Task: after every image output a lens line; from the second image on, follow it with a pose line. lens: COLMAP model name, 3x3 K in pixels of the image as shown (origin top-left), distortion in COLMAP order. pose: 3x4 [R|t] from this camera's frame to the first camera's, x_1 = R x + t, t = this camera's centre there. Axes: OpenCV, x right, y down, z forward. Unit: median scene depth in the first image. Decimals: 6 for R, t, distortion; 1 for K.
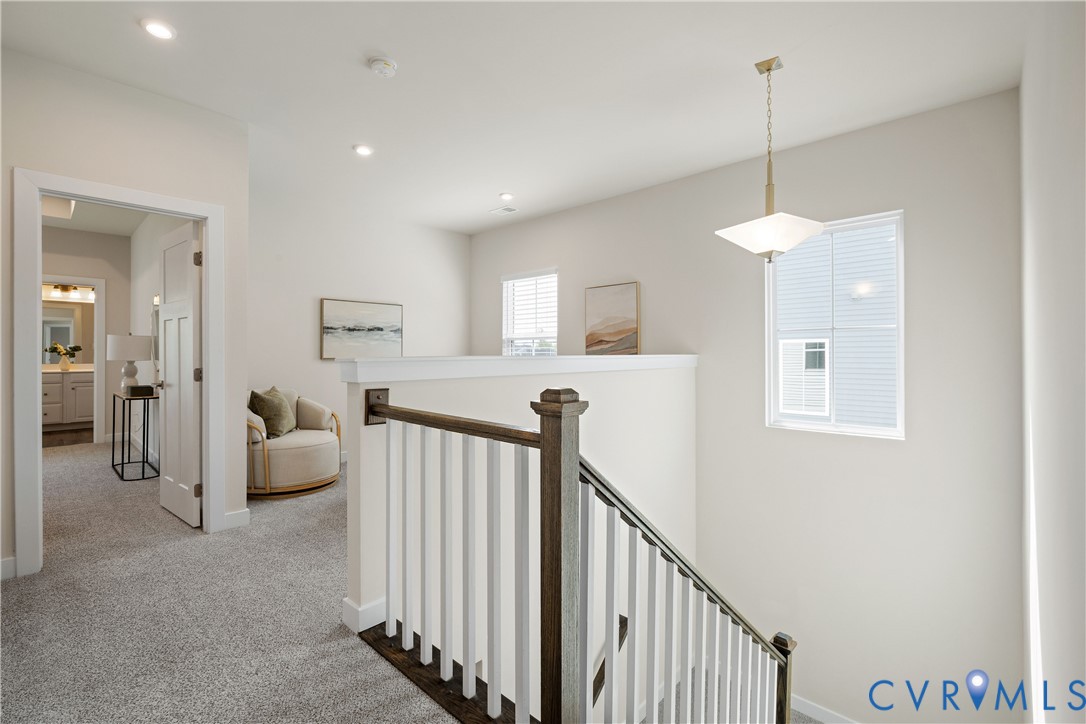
lens RADIAL K [[479.0, 0, 543.0], [0, 479.0, 362.0], [0, 0, 1]] dist [-0.000237, -0.000030]
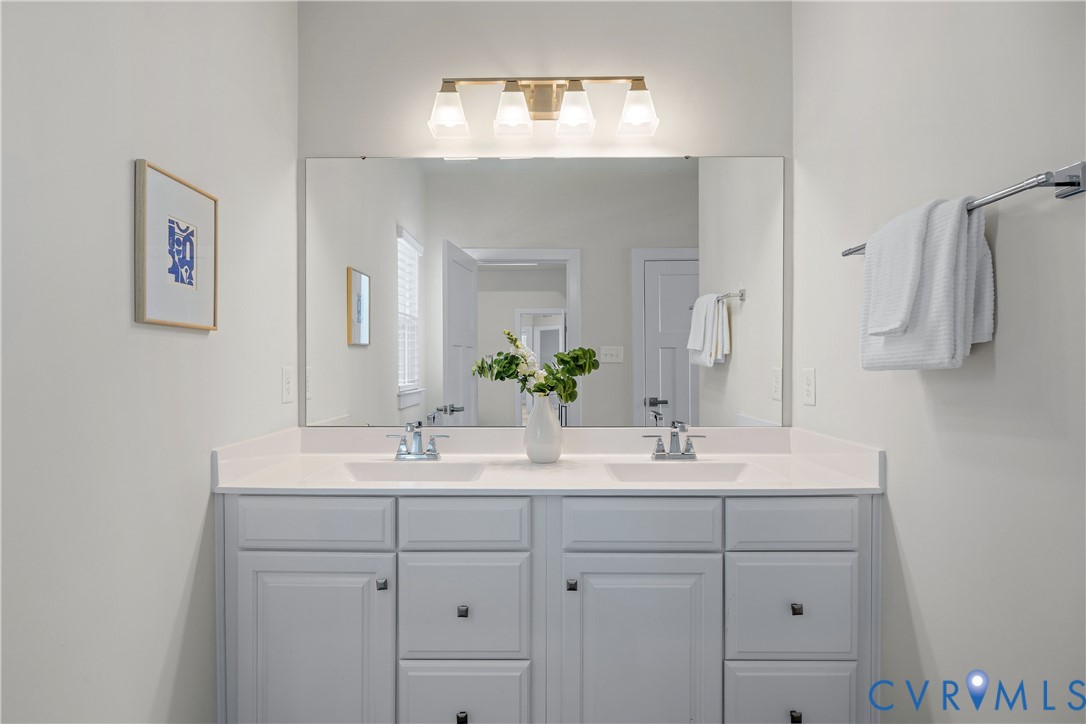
lens RADIAL K [[868.2, 0, 543.0], [0, 868.2, 362.0], [0, 0, 1]] dist [-0.150453, 0.000034]
pose [[0.697259, -0.017375, -0.716609, -0.713541], [0.005491, 0.999806, -0.018899, -0.019814], [0.716799, 0.009242, 0.697219, 0.722684]]
